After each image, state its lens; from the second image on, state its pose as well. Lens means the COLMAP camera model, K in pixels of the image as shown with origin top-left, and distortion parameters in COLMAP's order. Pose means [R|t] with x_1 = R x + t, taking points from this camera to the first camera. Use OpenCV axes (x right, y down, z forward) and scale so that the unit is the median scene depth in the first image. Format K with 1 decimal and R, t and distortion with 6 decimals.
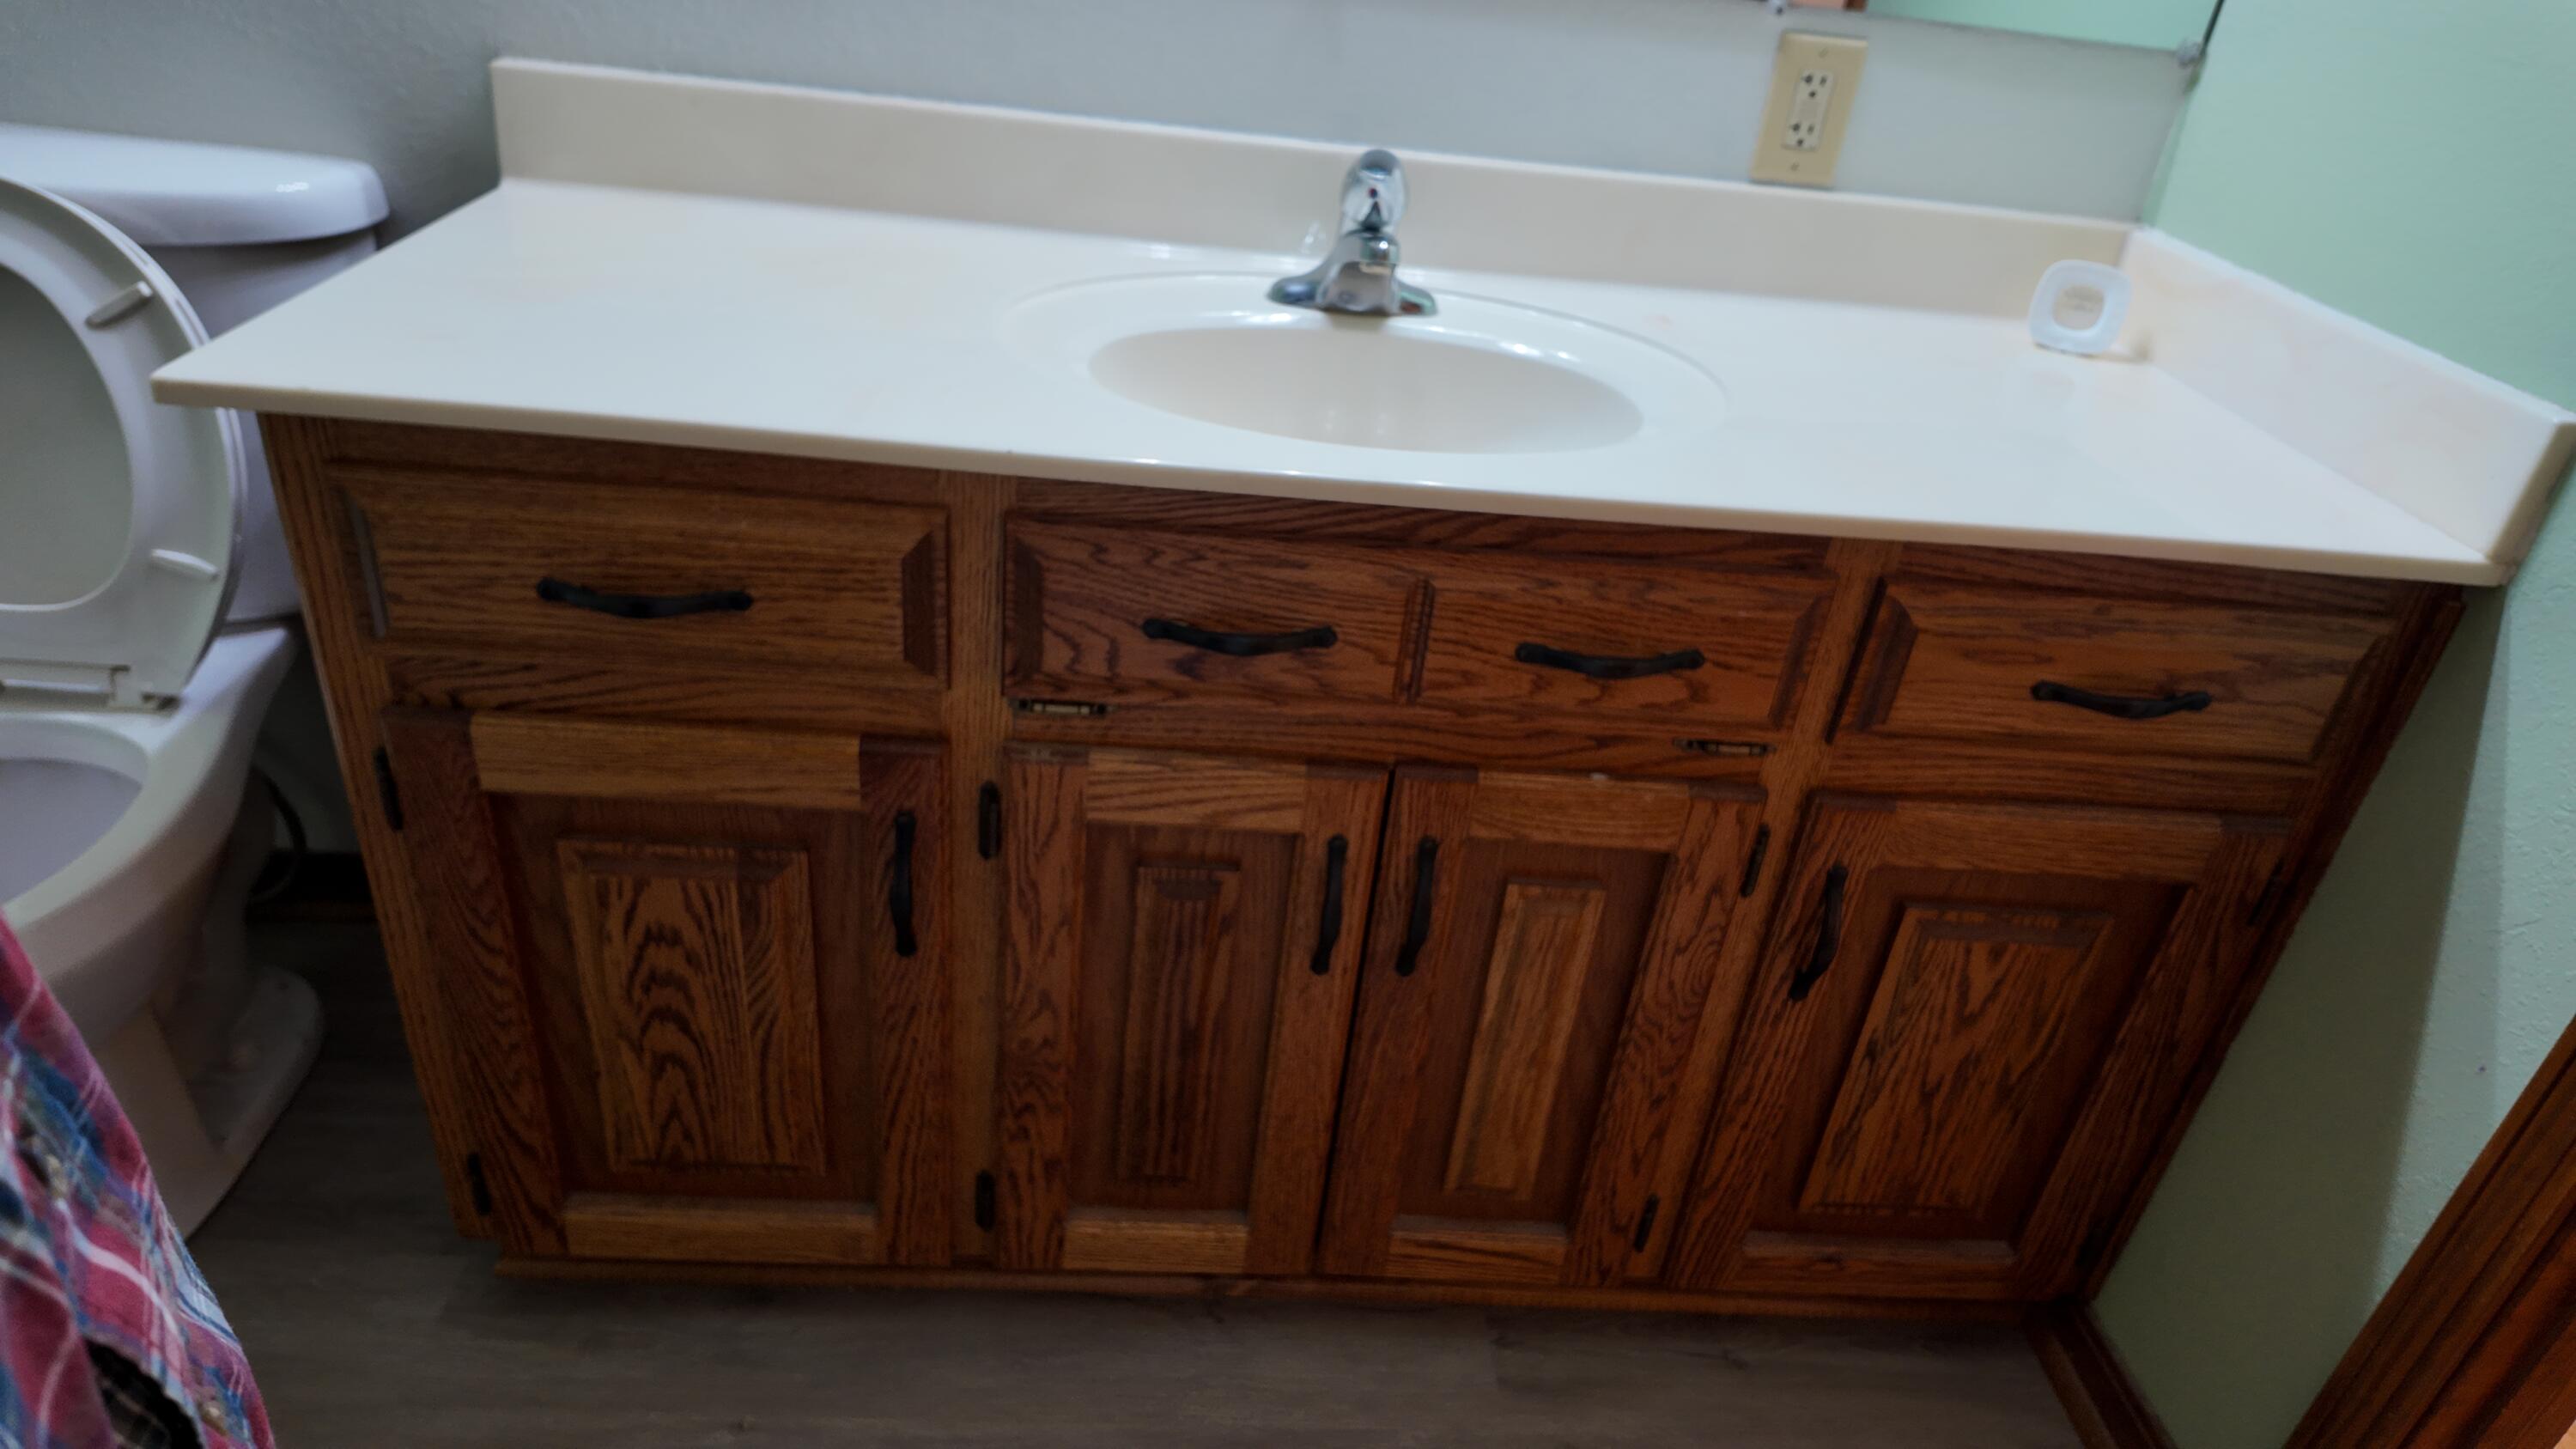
lens RADIAL K [[1498.4, 0, 1289.1], [0, 1498.4, 723.3], [0, 0, 1]] dist [0.044324, -0.046993]
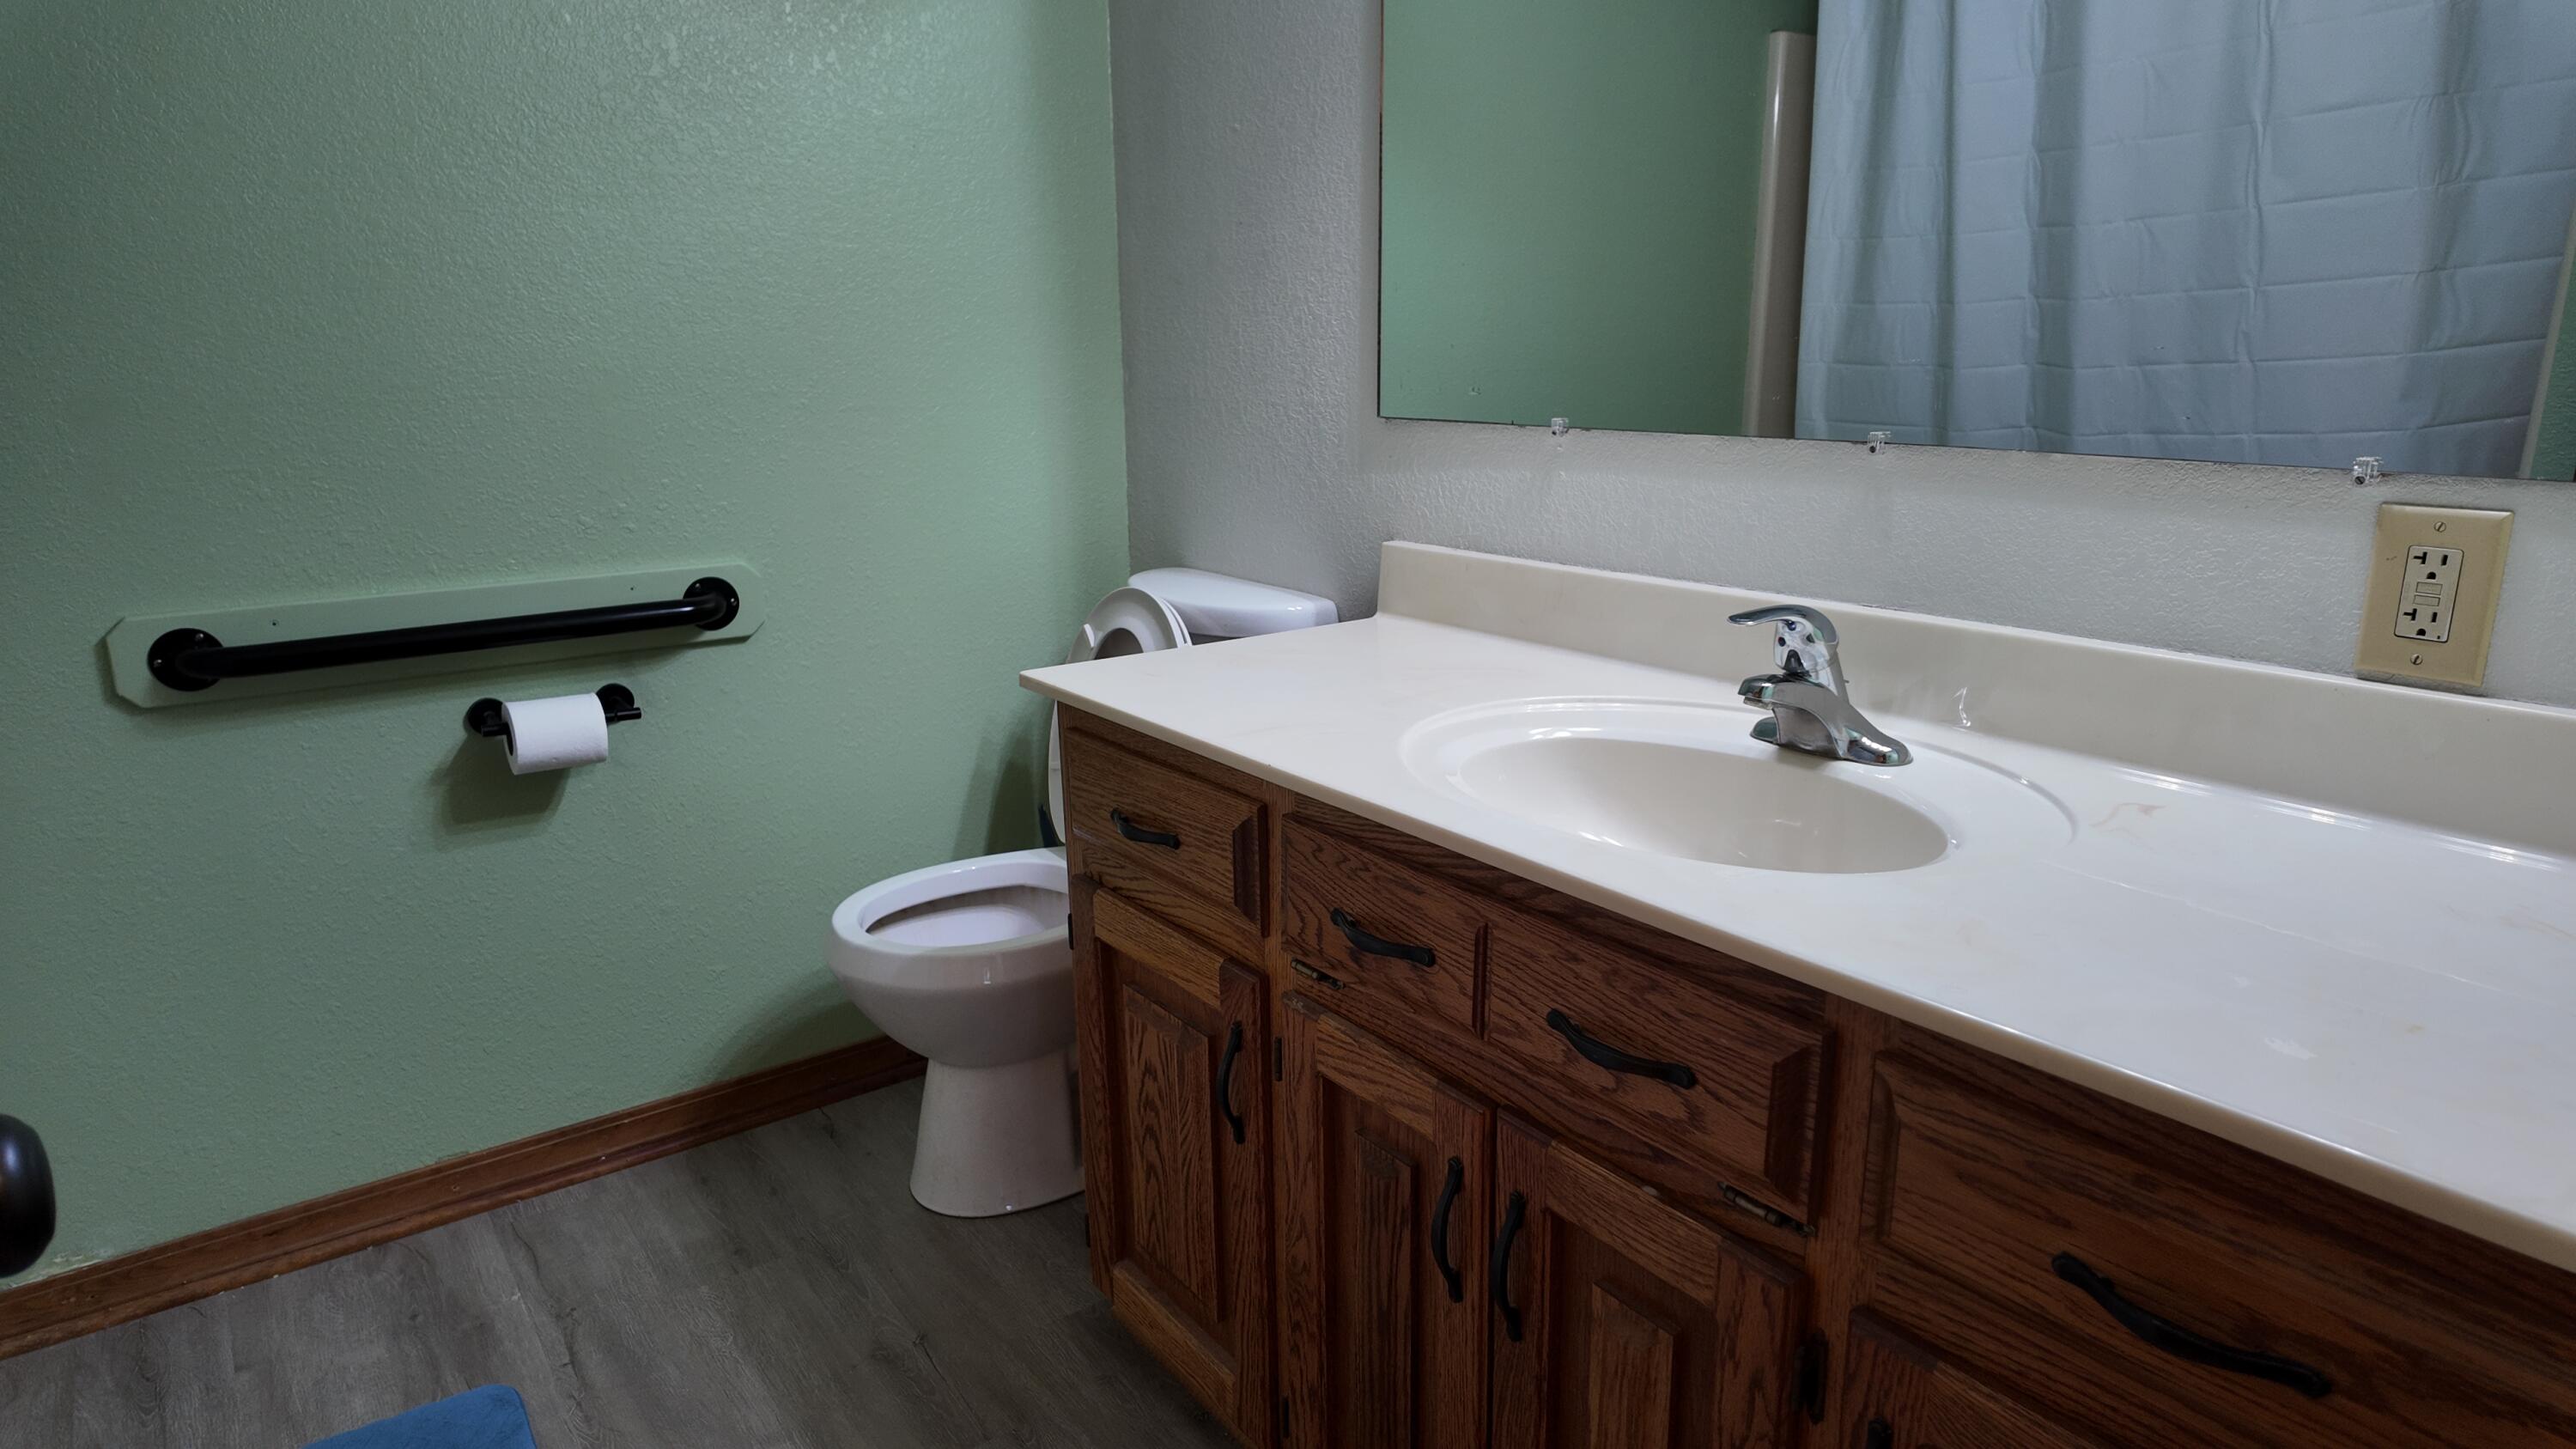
lens RADIAL K [[1498.4, 0, 1286.8], [0, 1498.4, 731.2], [0, 0, 1]] dist [0.044324, -0.046993]
pose [[0.542642, 0.101576, -0.833800, 0.903859], [-0.363823, 0.923135, -0.124320, -0.033191], [0.757081, 0.370817, 0.537887, 0.200461]]
